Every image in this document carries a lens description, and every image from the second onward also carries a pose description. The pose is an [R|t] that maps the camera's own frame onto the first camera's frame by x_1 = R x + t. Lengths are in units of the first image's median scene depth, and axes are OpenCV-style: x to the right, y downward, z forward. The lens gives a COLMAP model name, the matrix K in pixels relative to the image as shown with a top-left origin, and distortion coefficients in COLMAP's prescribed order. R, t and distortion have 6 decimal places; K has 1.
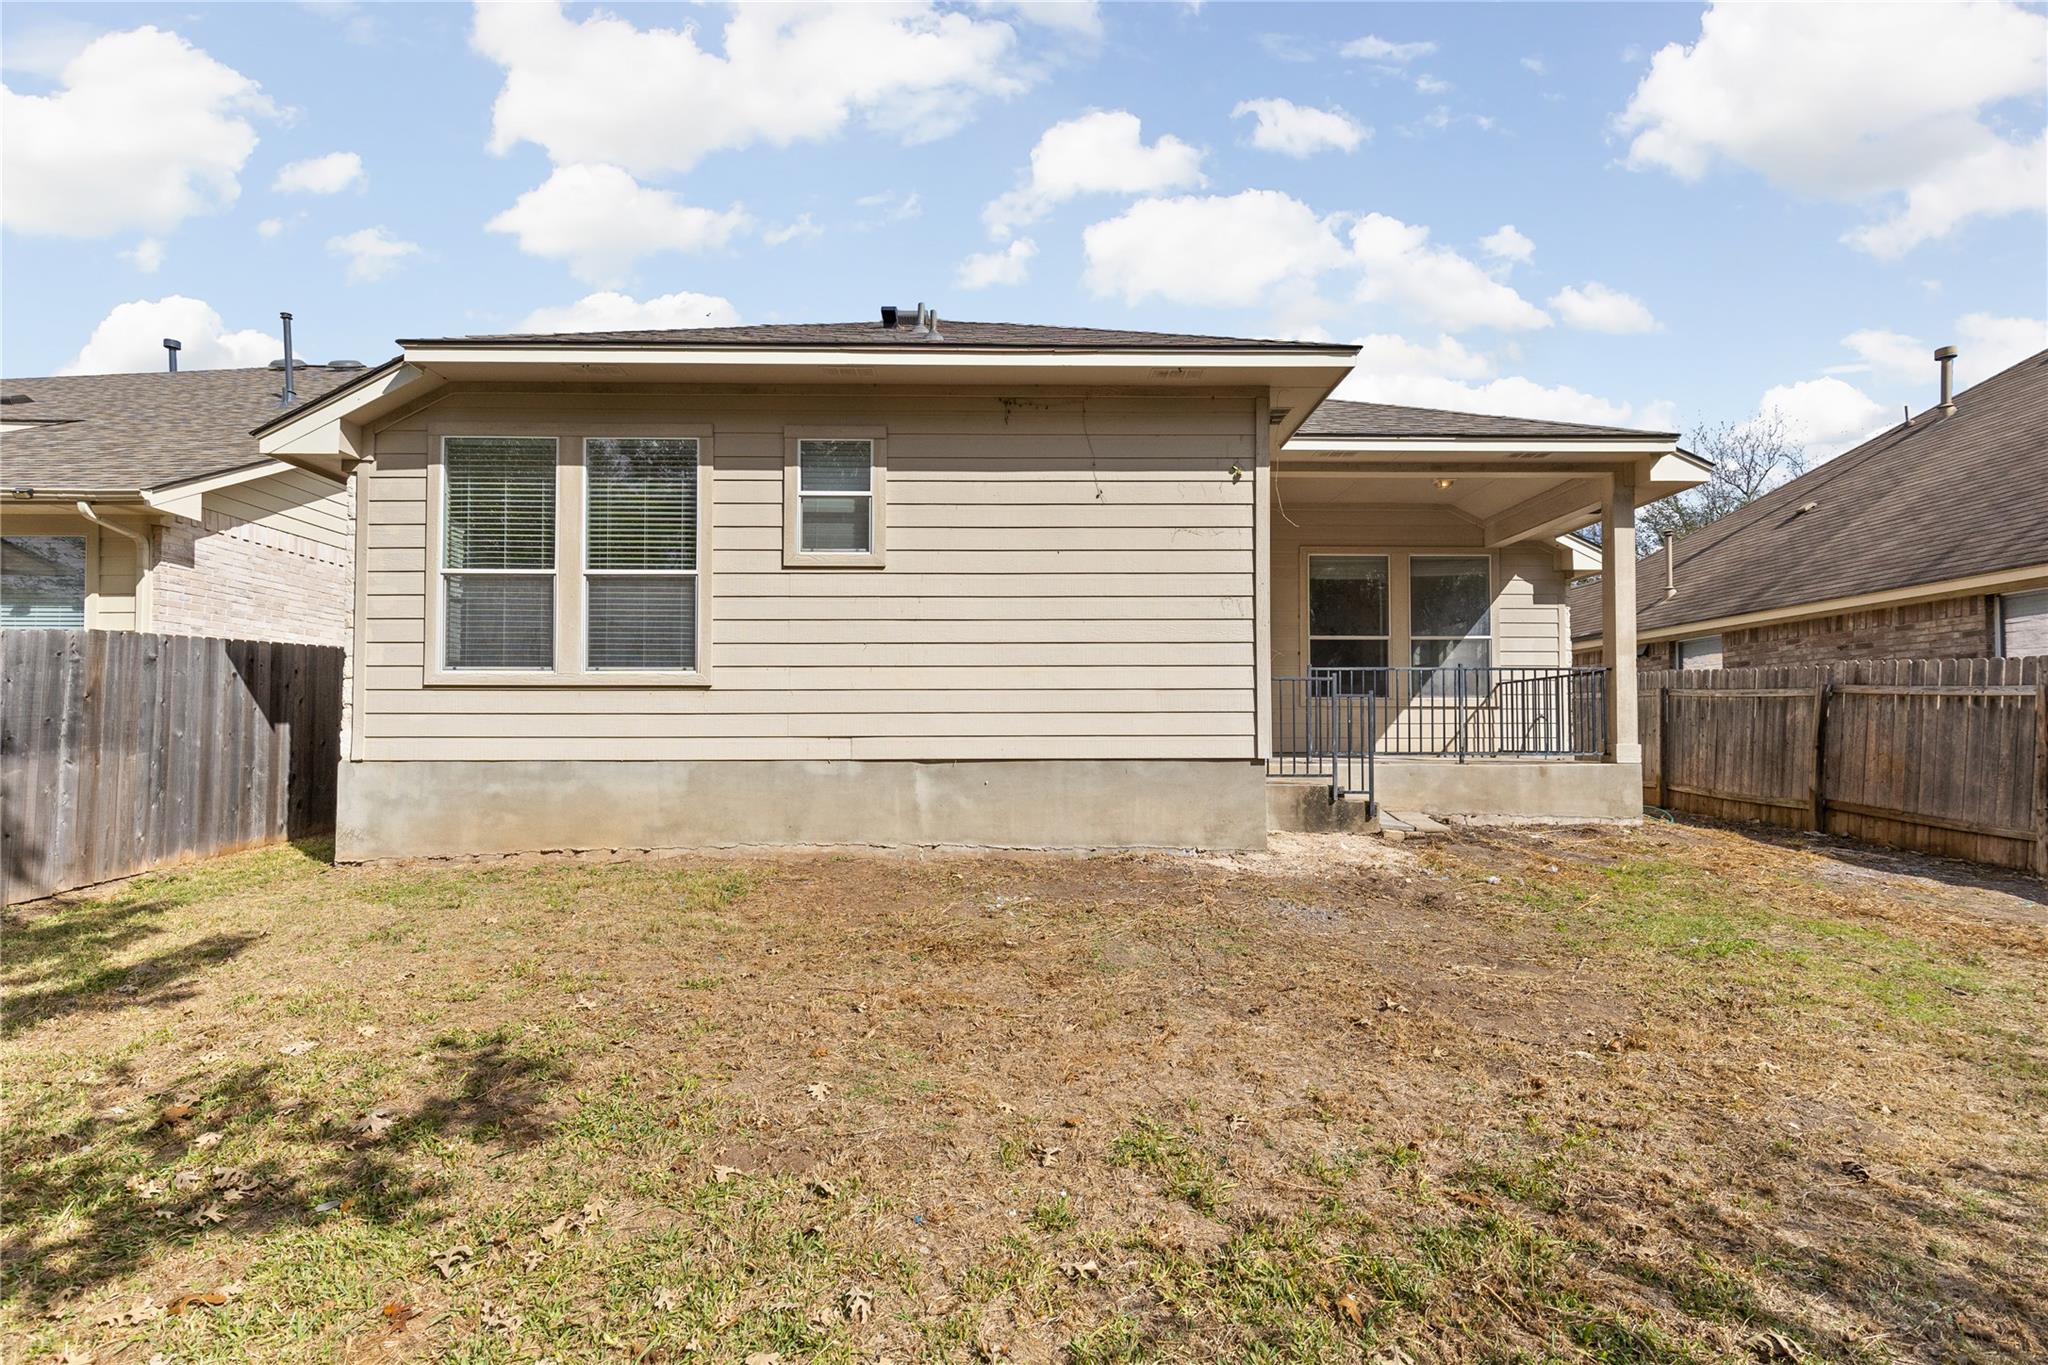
lens RADIAL K [[923.6, 0, 1027.3], [0, 923.6, 677.0], [0, 0, 1]] dist [0.004657, -0.000104]
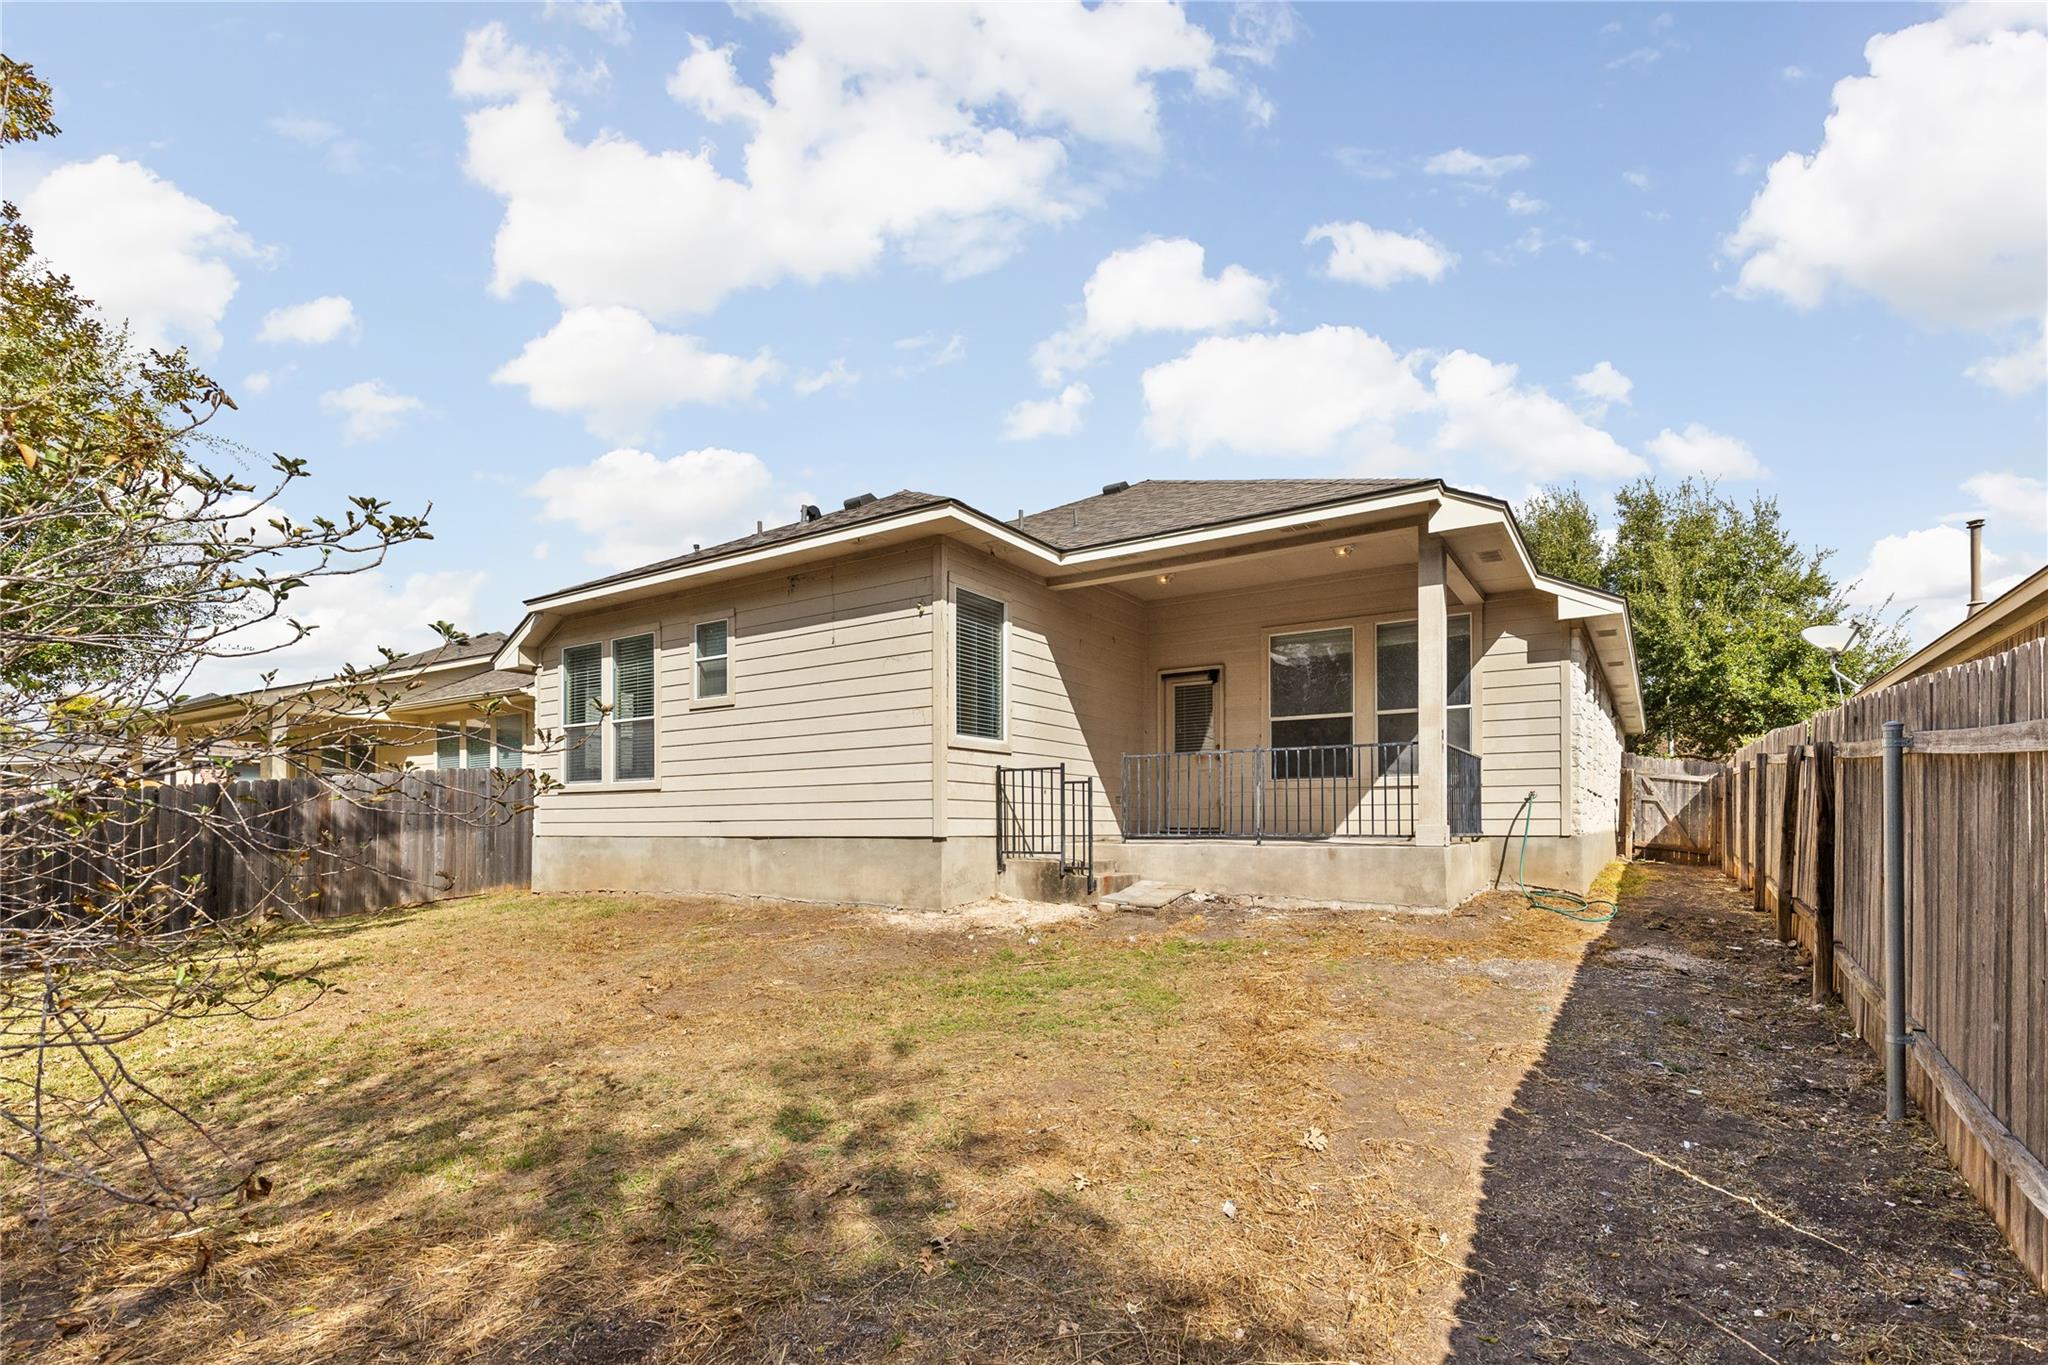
lens RADIAL K [[954.7, 0, 1026.1], [0, 954.7, 769.6], [0, 0, 1]] dist [0.001215, -0.000028]
pose [[0.827377, -0.035951, -0.560494, 1.068523], [0.039927, 0.999189, -0.005151, 0.009260], [0.560225, -0.018117, 0.828142, 0.005286]]
